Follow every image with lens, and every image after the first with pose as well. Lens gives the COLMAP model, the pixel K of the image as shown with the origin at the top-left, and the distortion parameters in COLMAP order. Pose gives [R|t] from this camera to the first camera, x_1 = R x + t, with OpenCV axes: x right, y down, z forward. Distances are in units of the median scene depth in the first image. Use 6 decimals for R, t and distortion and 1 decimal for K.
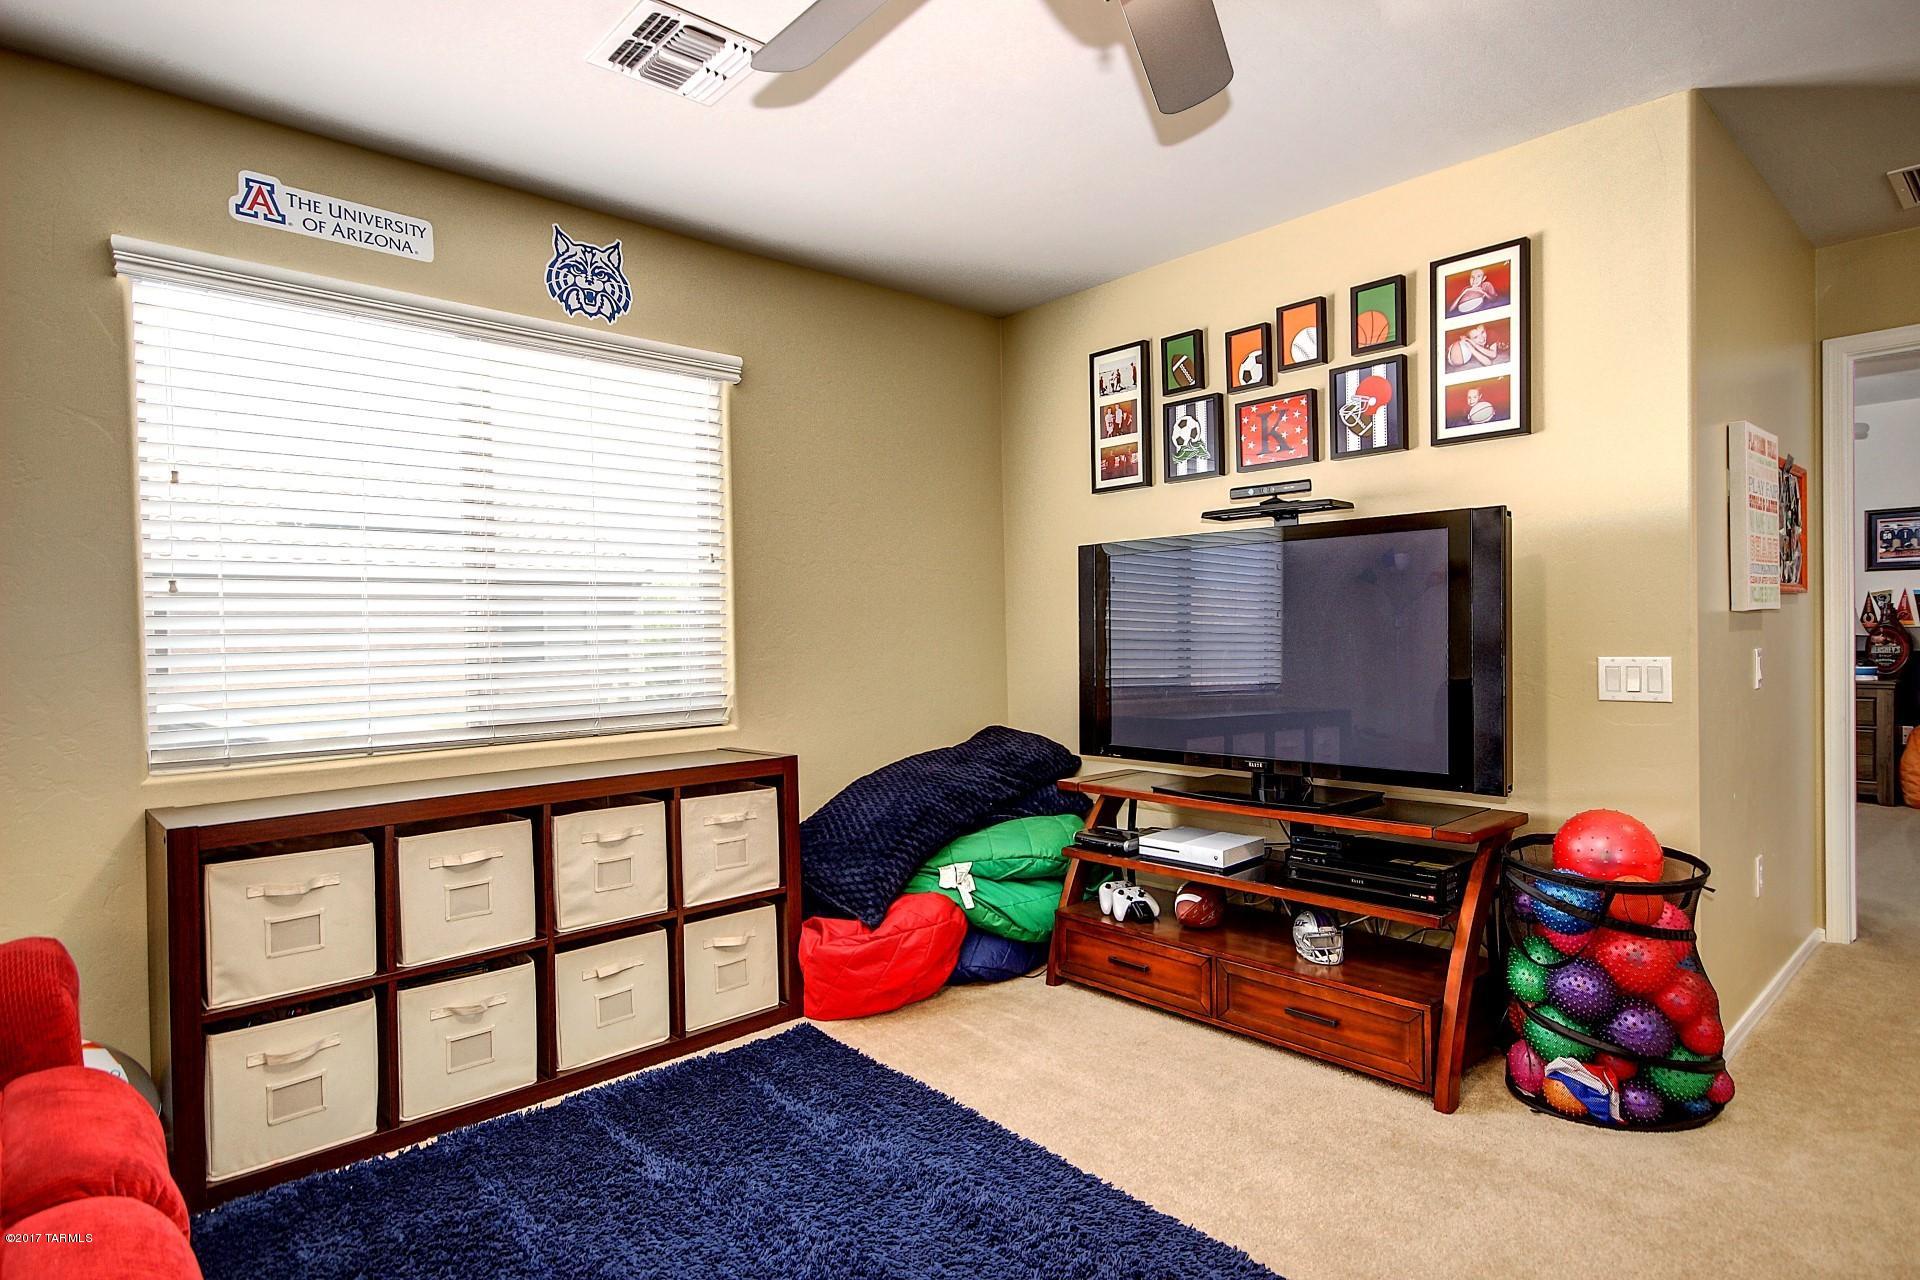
lens RADIAL K [[1032.8, 0, 963.7], [0, 1032.8, 645.2], [0, 0, 1]] dist [0.009156, -0.000393]
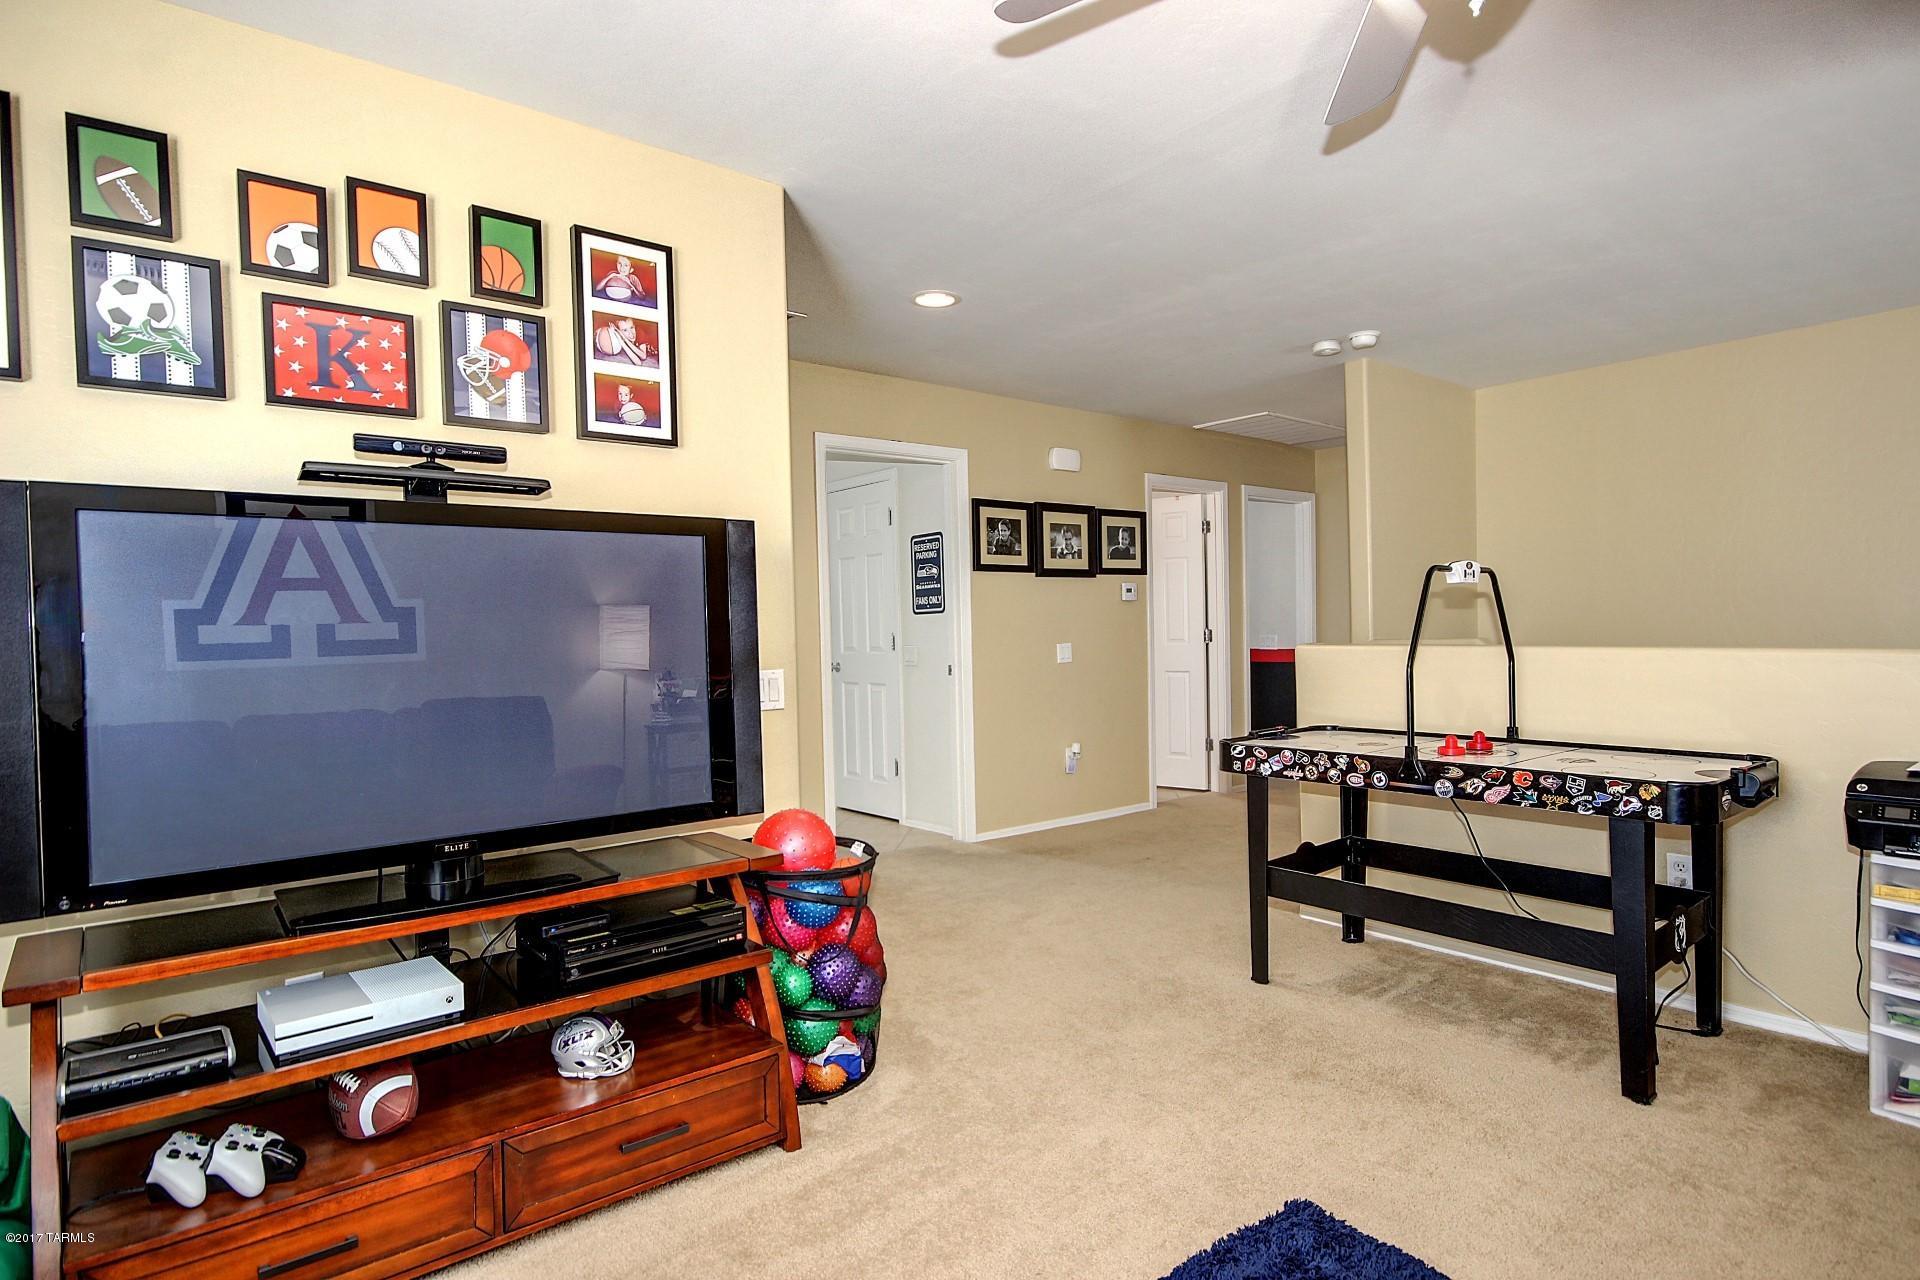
lens RADIAL K [[1032.8, 0, 963.2], [0, 1032.8, 633.2], [0, 0, 1]] dist [0.009156, -0.000393]
pose [[0.057965, -0.001389, 0.998318, -0.398860], [0.022023, 0.999757, 0.000112, -0.020636], [-0.998076, 0.021980, 0.057981, 0.637961]]
